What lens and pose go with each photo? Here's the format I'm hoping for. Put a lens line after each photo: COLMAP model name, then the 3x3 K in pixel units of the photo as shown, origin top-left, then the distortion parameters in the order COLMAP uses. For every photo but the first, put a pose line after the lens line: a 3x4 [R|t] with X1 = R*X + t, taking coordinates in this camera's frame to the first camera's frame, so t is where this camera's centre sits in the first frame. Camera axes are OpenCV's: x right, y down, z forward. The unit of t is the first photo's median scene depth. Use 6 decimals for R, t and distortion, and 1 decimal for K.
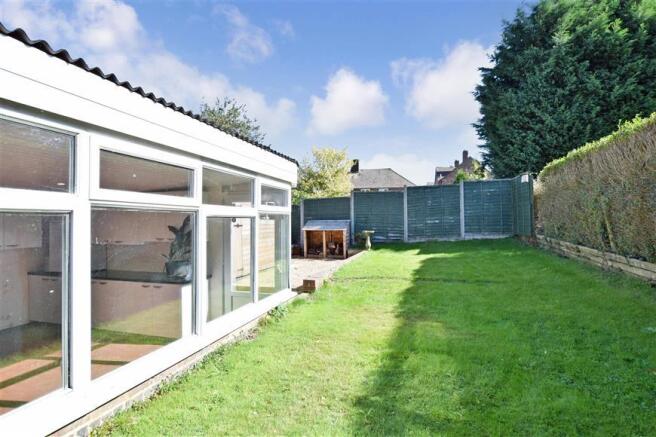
lens RADIAL K [[339.3, 0, 328.0], [0, 339.3, 218.5], [0, 0, 1]] dist [-0.000199, 0.000111]
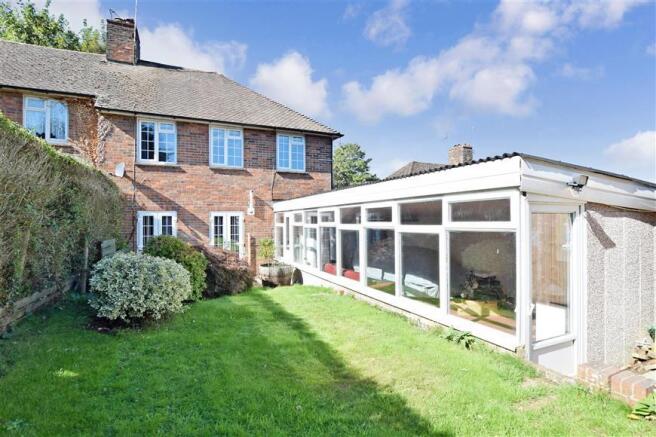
lens RADIAL K [[339.3, 0, 328.0], [0, 339.3, 218.5], [0, 0, 1]] dist [-0.000199, 0.000111]
pose [[-0.770578, -0.122265, -0.625508, 0.984862], [-0.104199, 0.992390, -0.065612, 0.079571], [0.628770, 0.014618, -0.777454, 2.032038]]
